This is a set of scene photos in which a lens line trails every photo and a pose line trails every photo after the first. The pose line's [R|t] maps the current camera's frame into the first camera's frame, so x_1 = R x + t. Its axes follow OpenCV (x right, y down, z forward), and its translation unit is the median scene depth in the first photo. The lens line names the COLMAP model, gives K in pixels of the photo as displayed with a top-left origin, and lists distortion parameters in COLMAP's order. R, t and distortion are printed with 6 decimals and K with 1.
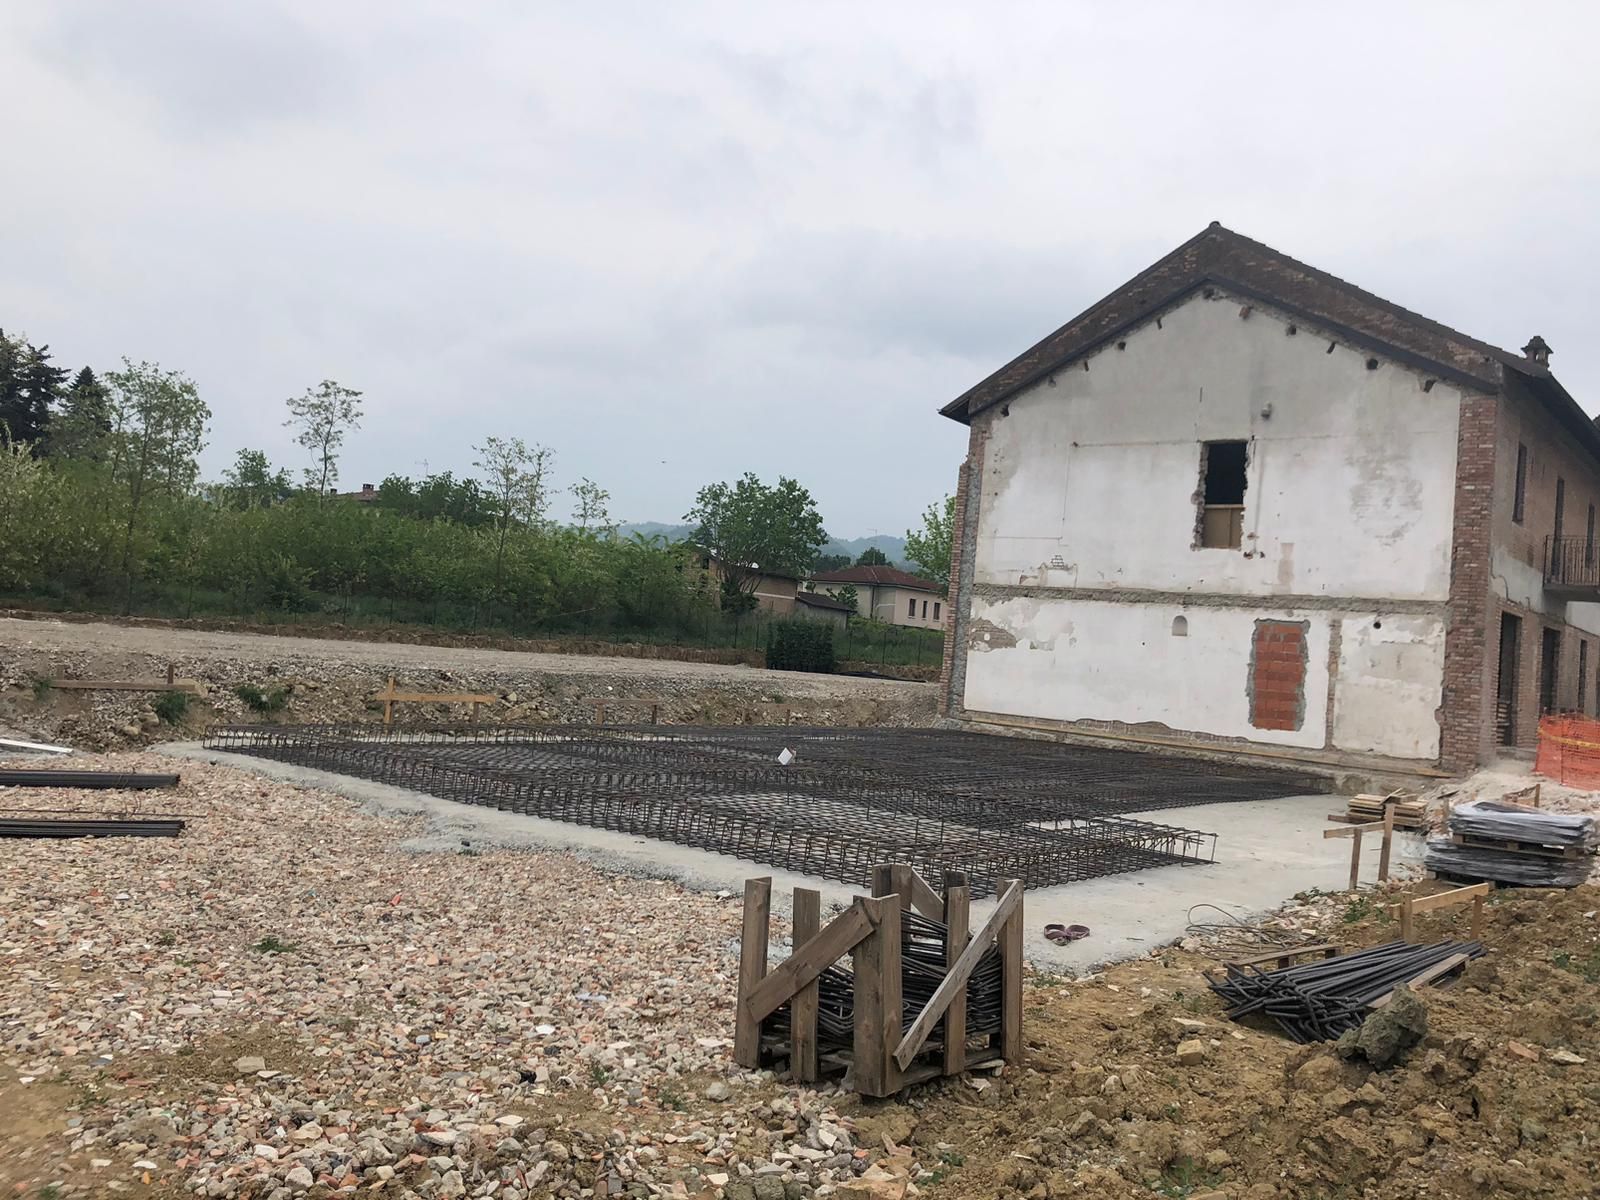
lens RADIAL K [[1272.2, 0, 800.0], [0, 1272.2, 600.0], [0, 0, 1]] dist [0.065861, -0.090210]
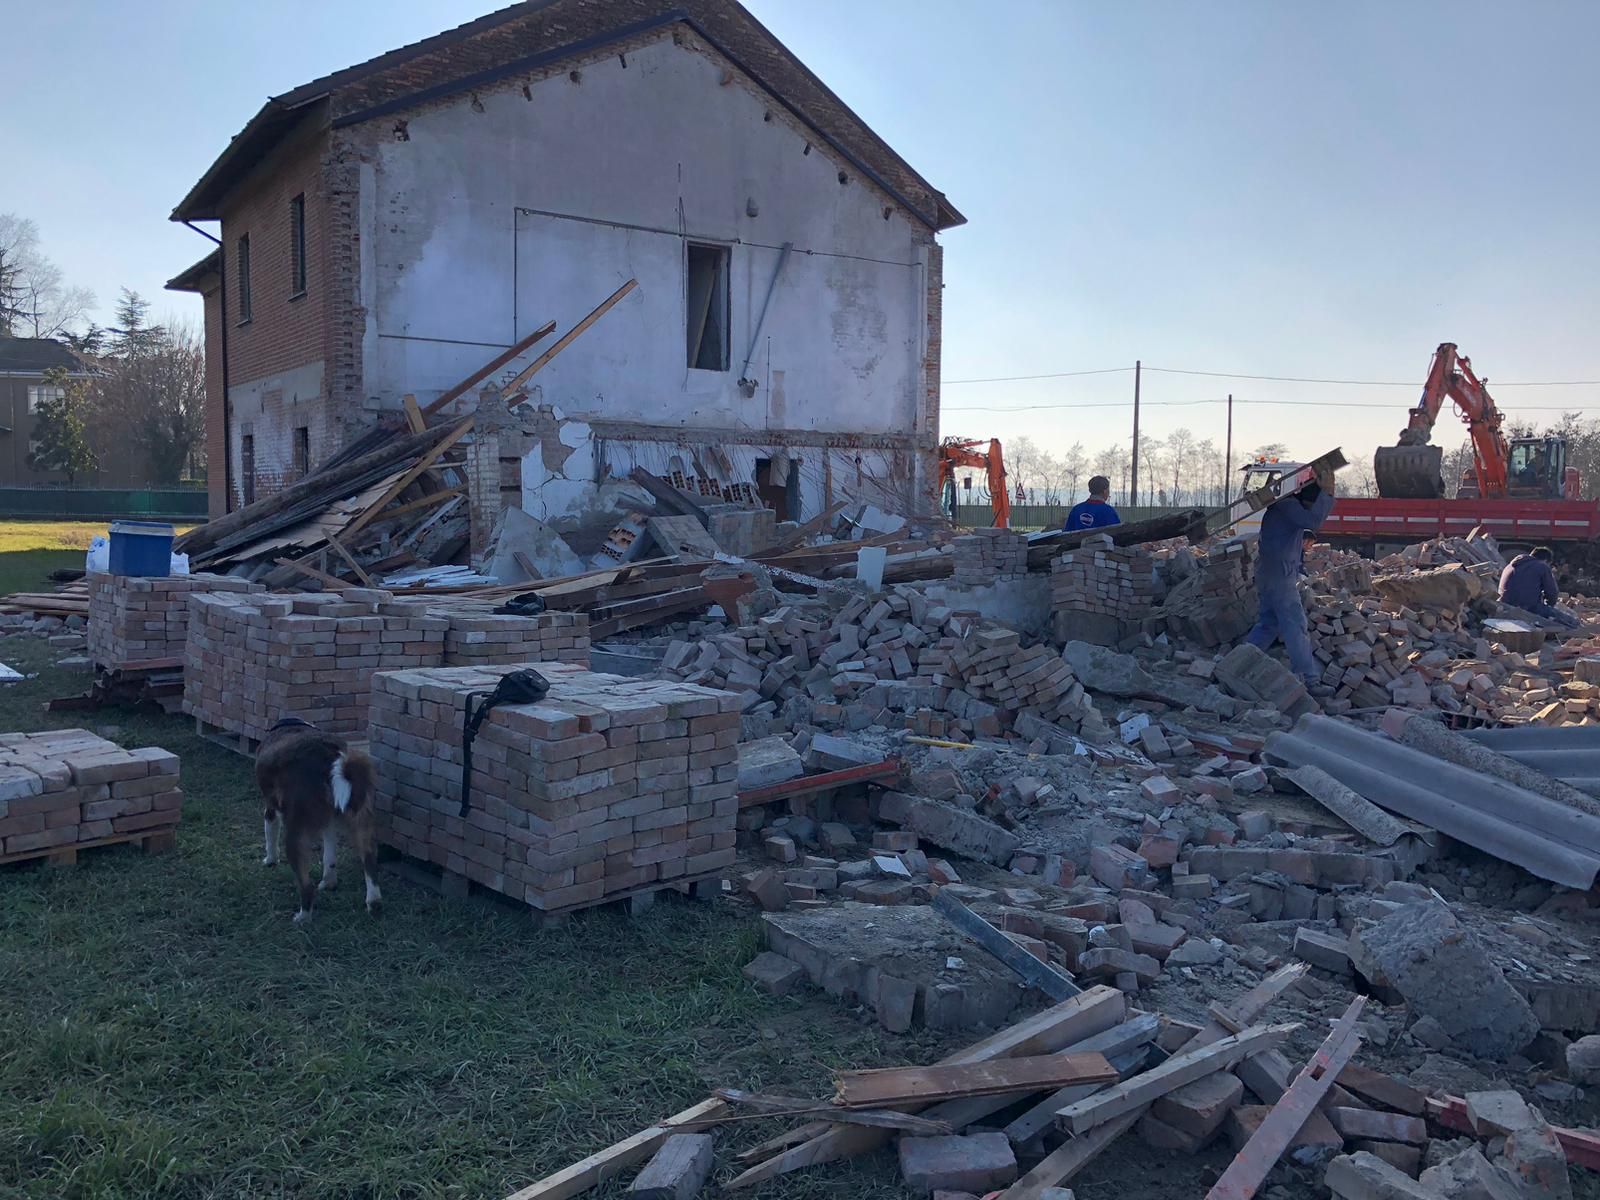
lens RADIAL K [[1272.2, 0, 800.0], [0, 1272.2, 600.0], [0, 0, 1]] dist [0.065861, -0.090210]
pose [[0.918491, -0.100293, 0.382513, 0.041418], [0.058887, 0.991208, 0.118490, 0.009742], [-0.391034, -0.086308, 0.916321, 0.176739]]
